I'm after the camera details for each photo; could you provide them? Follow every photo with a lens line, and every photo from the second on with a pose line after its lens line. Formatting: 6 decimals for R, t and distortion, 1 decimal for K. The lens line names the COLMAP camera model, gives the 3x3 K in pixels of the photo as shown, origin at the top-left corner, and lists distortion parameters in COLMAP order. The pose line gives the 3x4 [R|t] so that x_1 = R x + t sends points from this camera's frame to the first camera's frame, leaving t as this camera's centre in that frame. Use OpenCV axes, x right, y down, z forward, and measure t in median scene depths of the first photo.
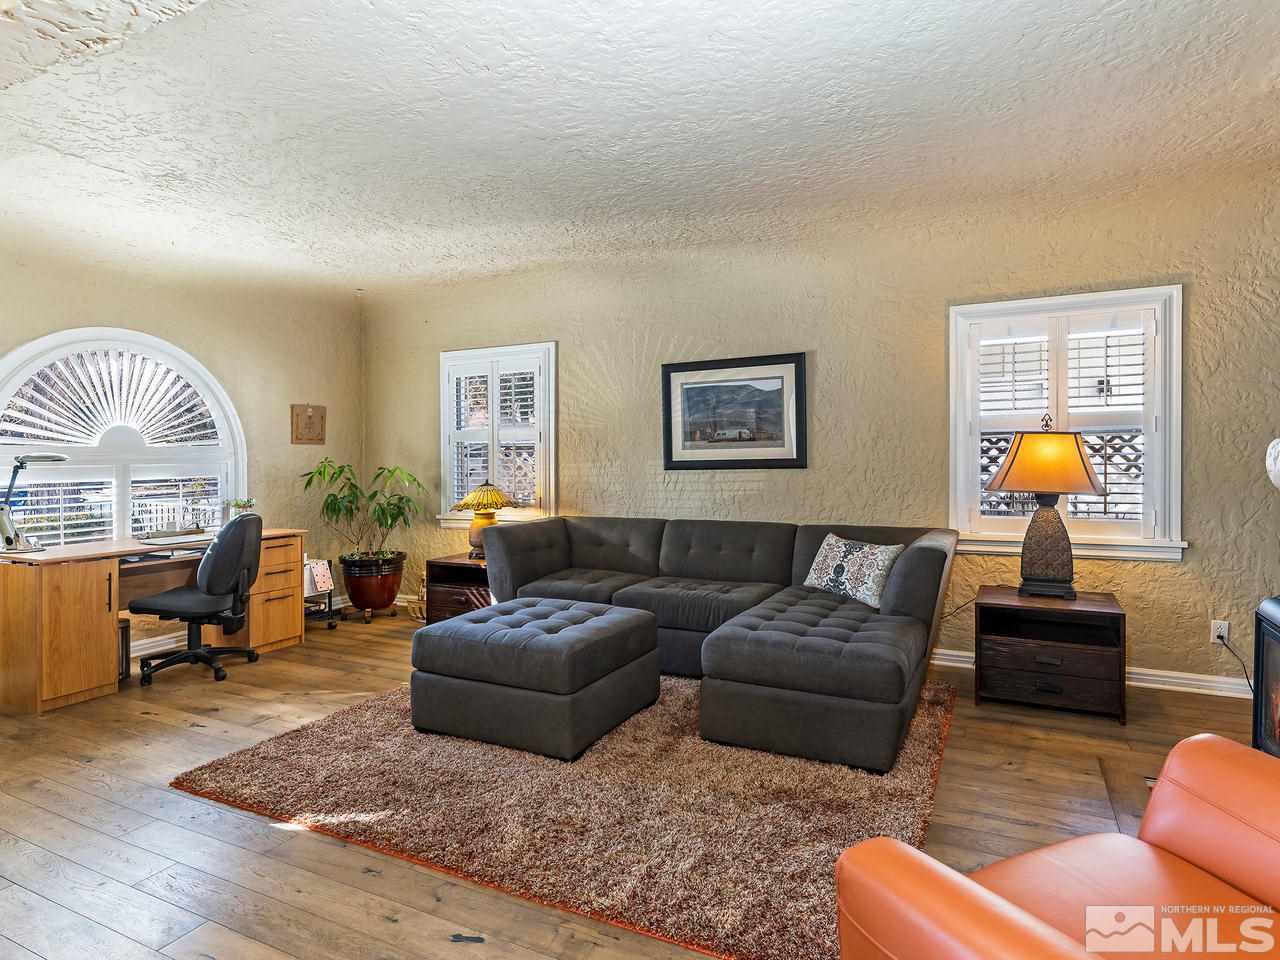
lens RADIAL K [[760.1, 0, 642.2], [0, 760.1, 448.6], [0, 0, 1]] dist [-0.005553, 0.052067]
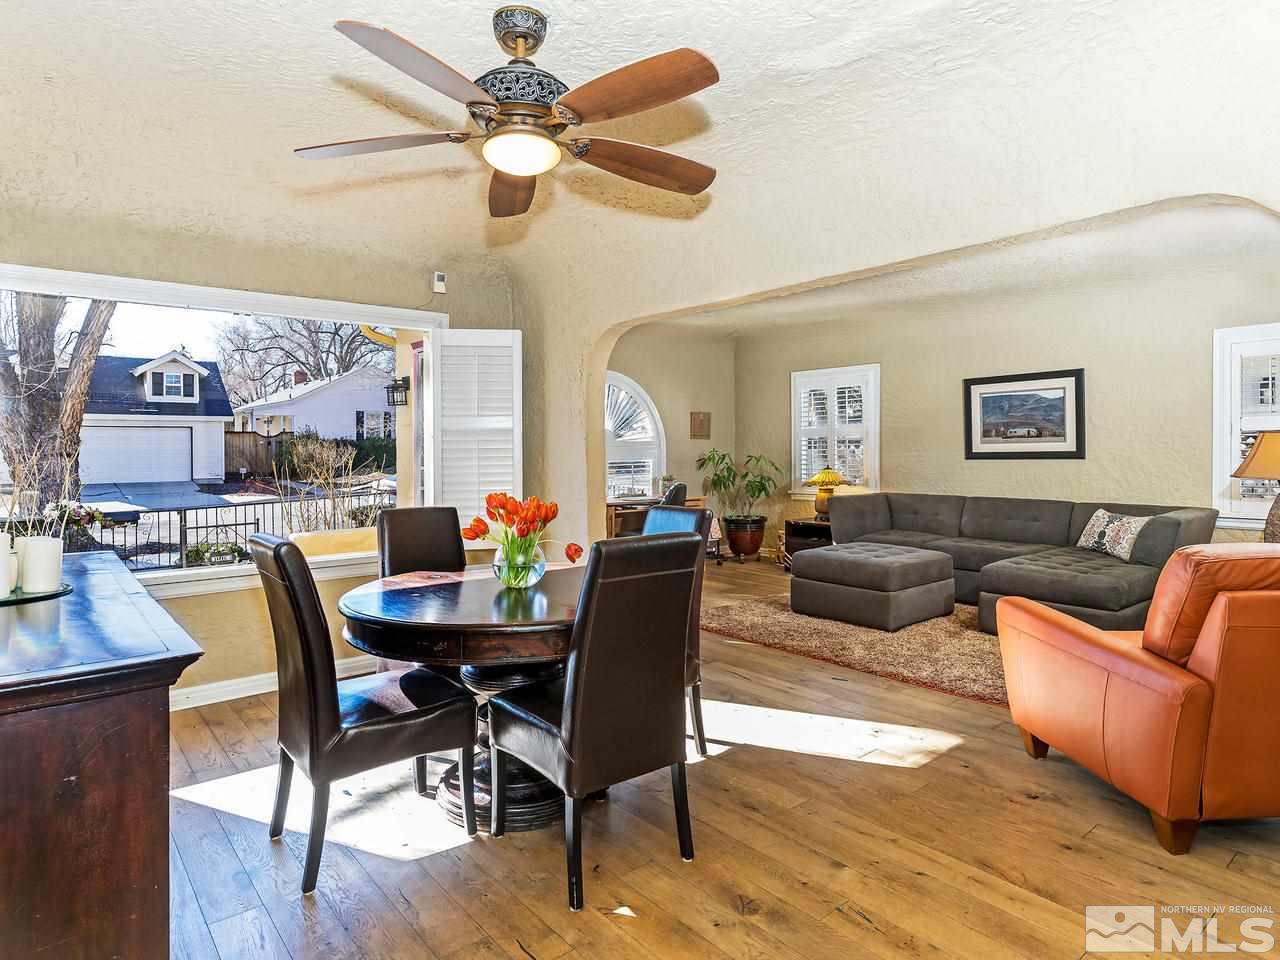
lens RADIAL K [[760.1, 0, 642.2], [0, 760.1, 448.6], [0, 0, 1]] dist [-0.005553, 0.052067]
pose [[0.917461, 0.005436, -0.397787, 0.039977], [-0.001120, 0.999938, 0.011082, -0.004238], [0.397823, -0.009722, 0.917411, -0.445360]]
